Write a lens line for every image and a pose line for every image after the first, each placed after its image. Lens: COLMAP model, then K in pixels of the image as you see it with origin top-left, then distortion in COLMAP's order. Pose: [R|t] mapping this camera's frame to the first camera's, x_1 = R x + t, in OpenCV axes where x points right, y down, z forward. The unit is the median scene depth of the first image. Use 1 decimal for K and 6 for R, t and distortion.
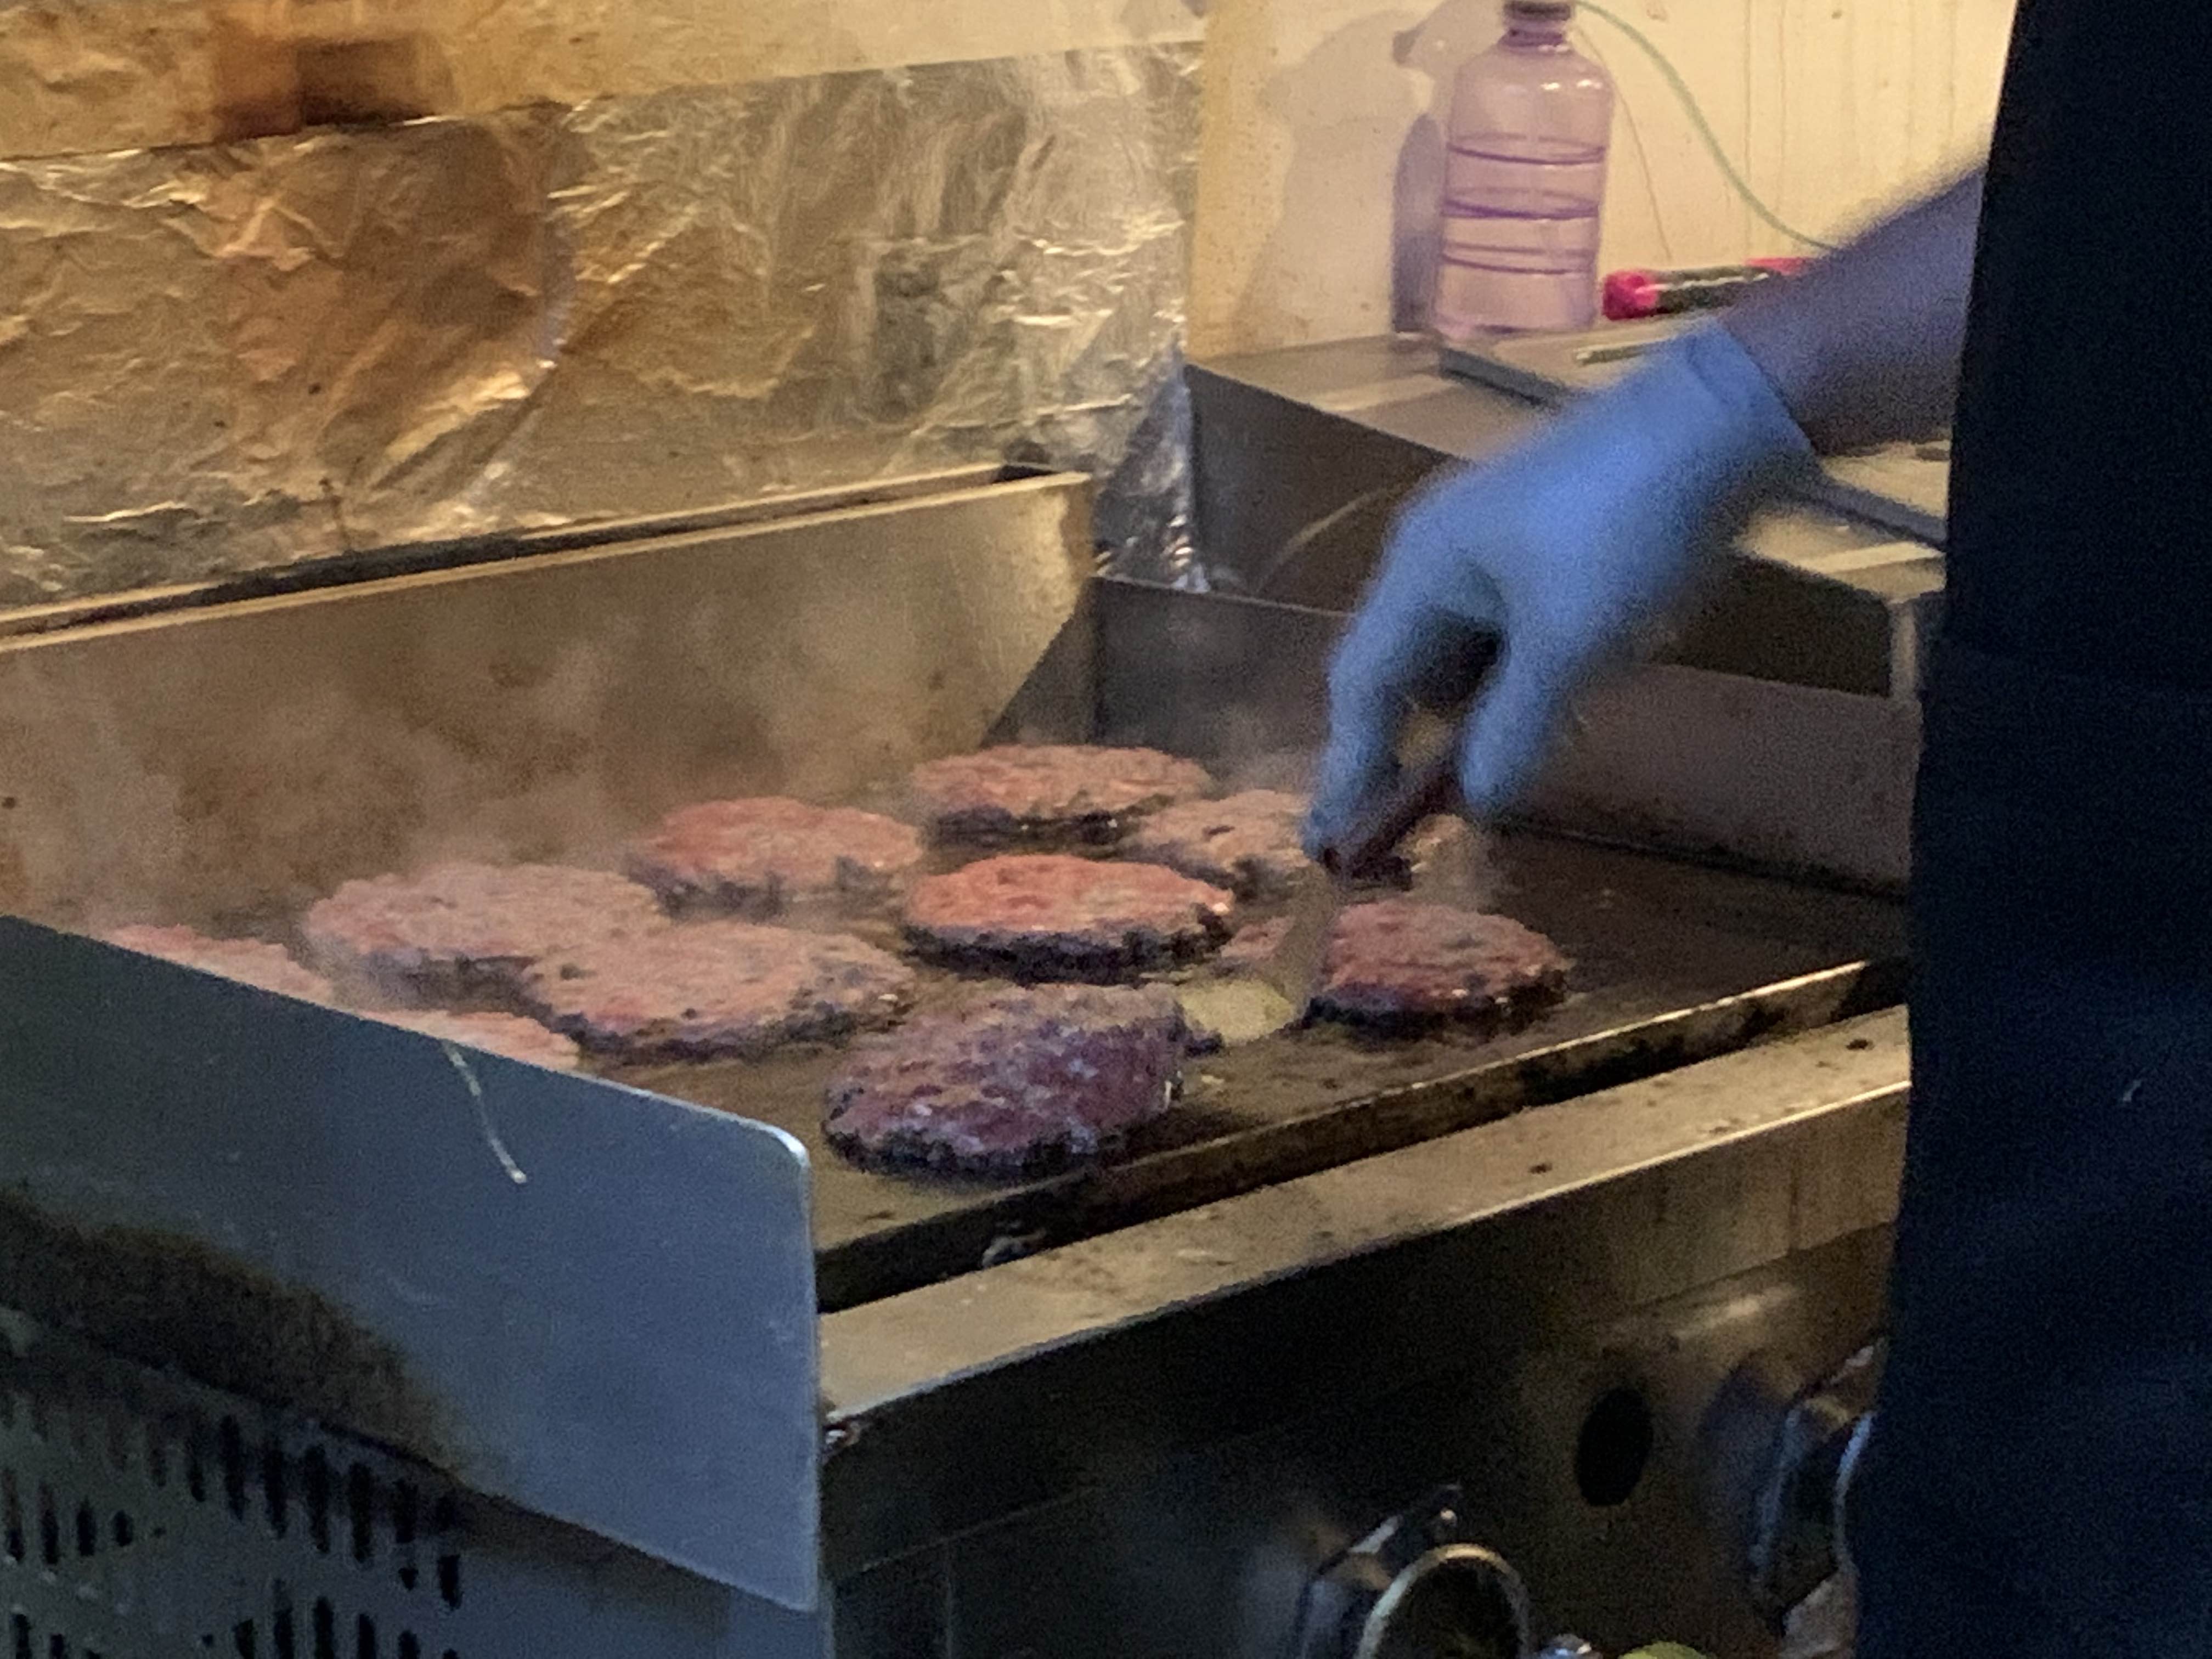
lens RADIAL K [[5048.0, 0, 1047.4], [0, 5048.0, 798.3], [0, 0, 1]] dist [0.152320, 0.000000]
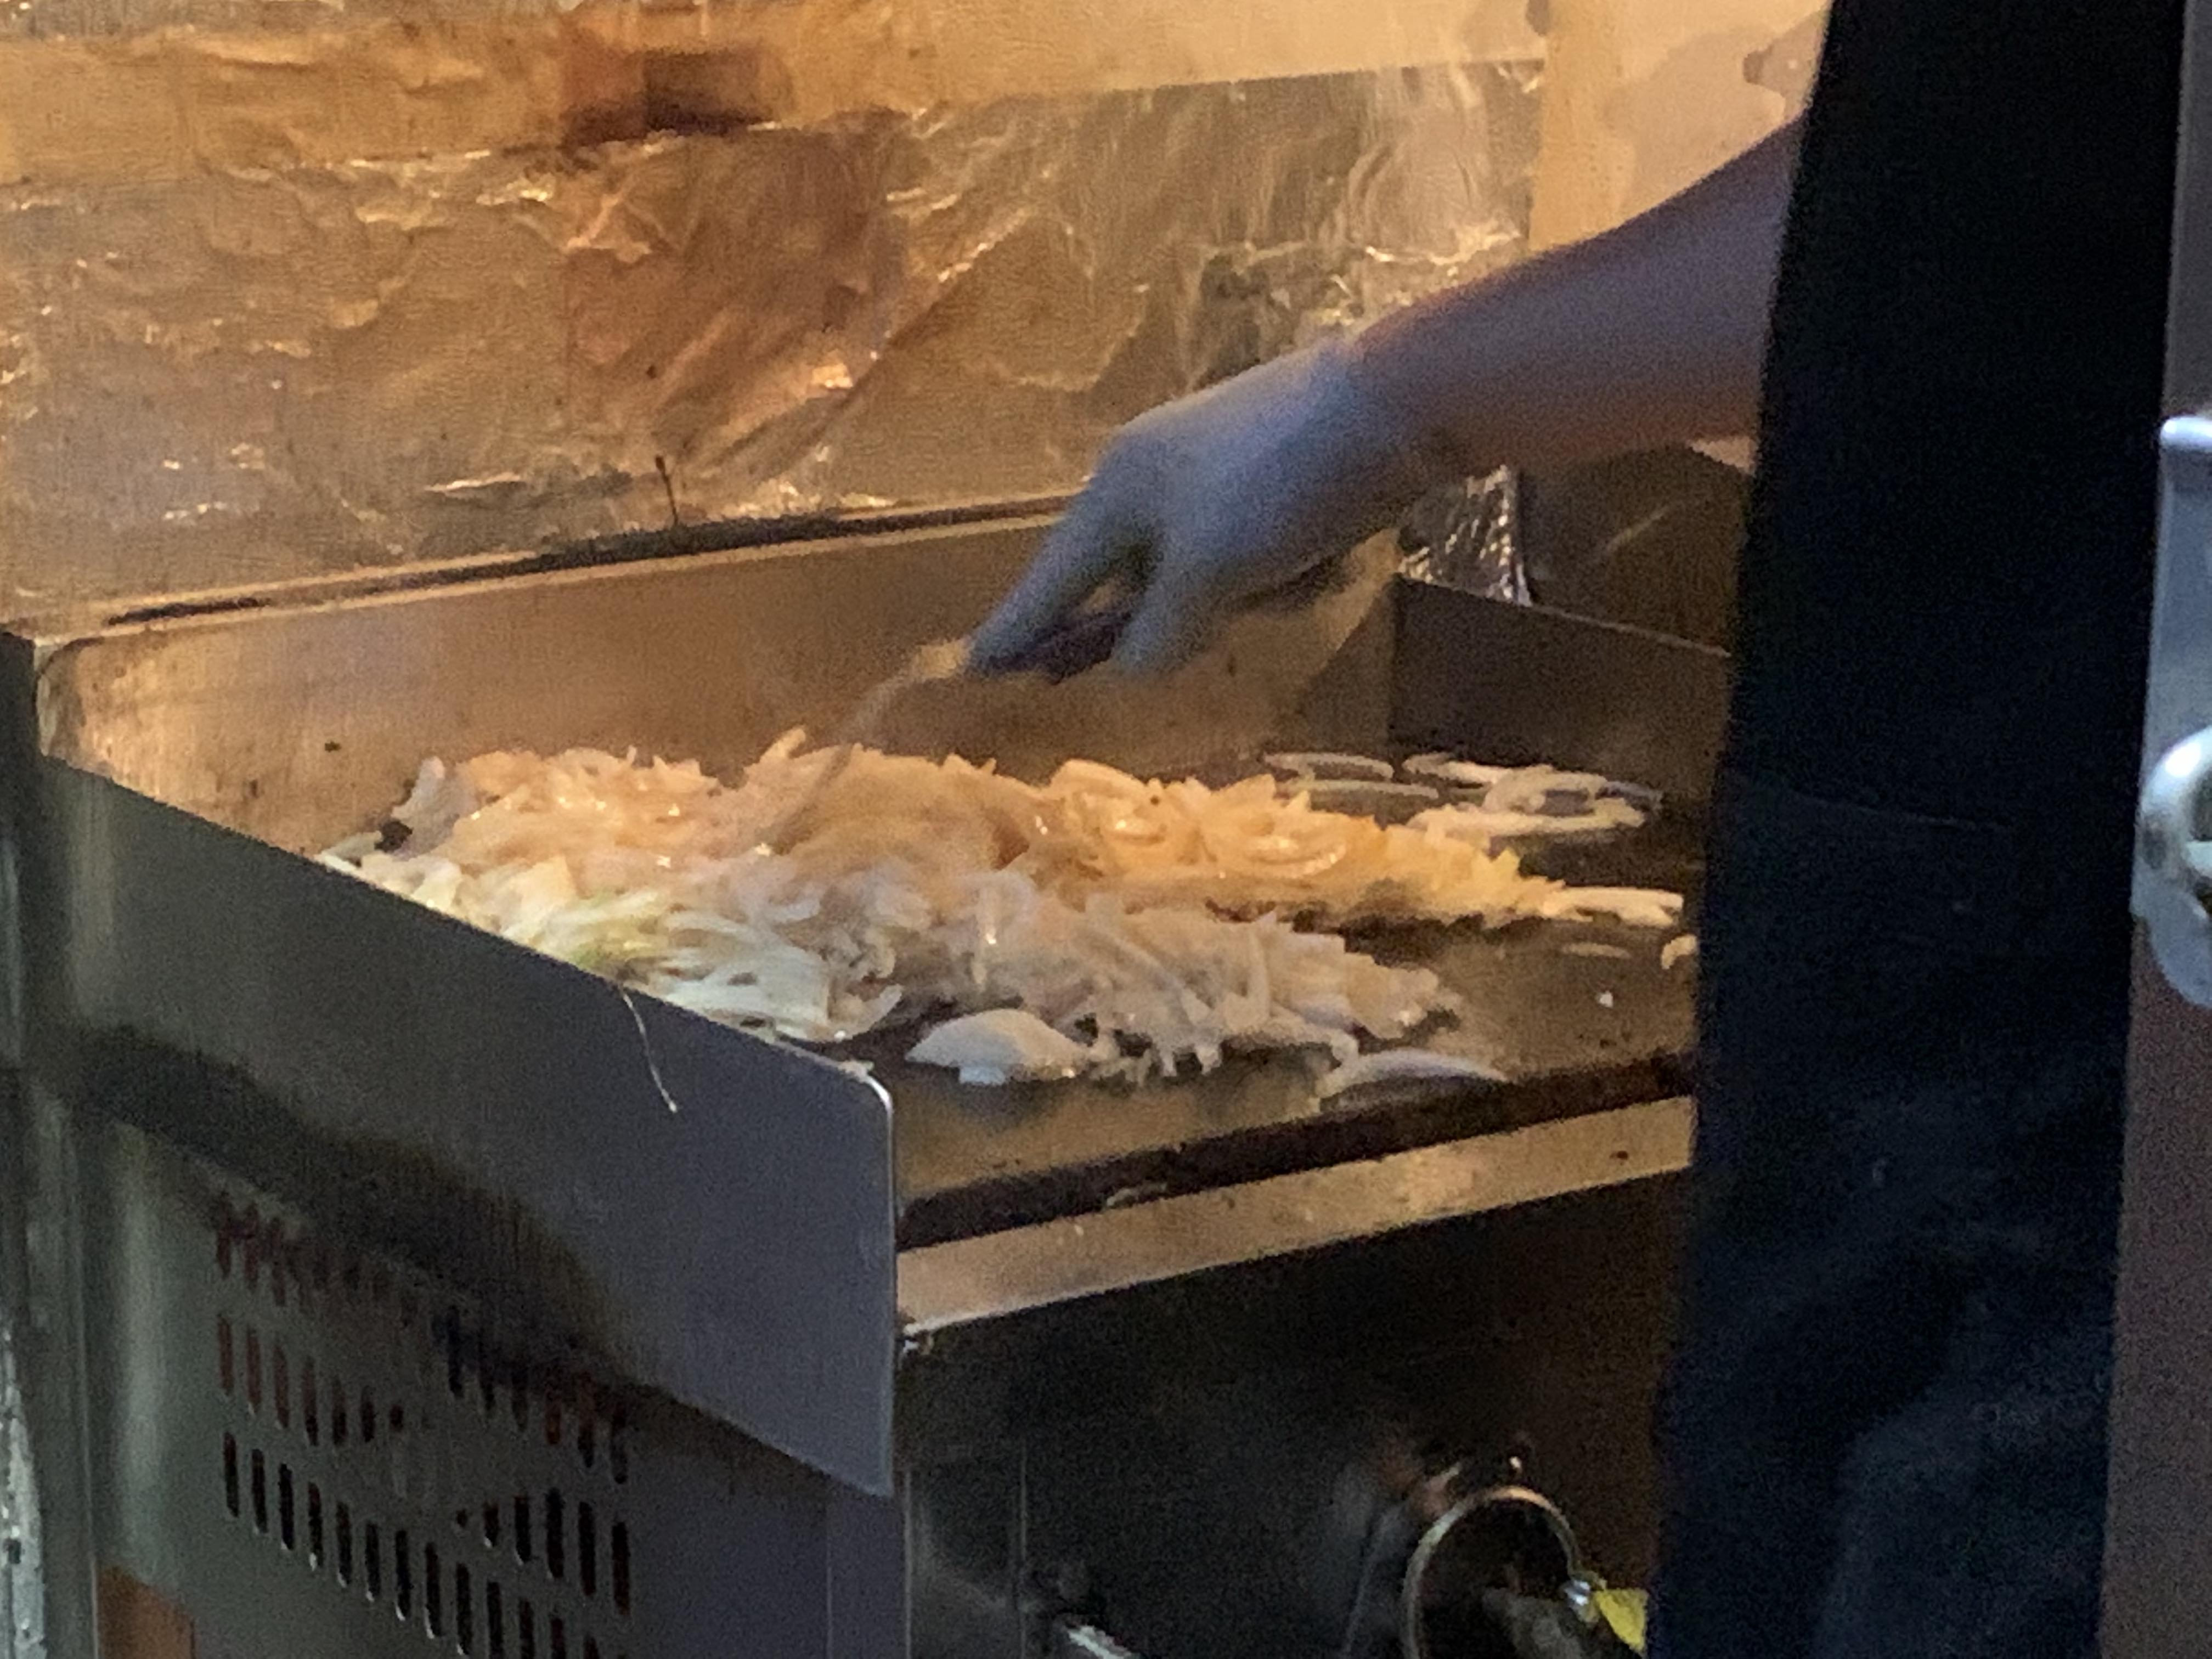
lens RADIAL K [[5587.1, 0, 1100.7], [0, 5587.1, 828.0], [0, 0, 1]] dist [0.183988, 0.000000]
pose [[0.991522, 0.050290, -0.119814, 0.097959], [-0.048215, 0.998634, 0.020156, -0.012941], [0.120664, -0.014209, 0.992592, -0.170498]]
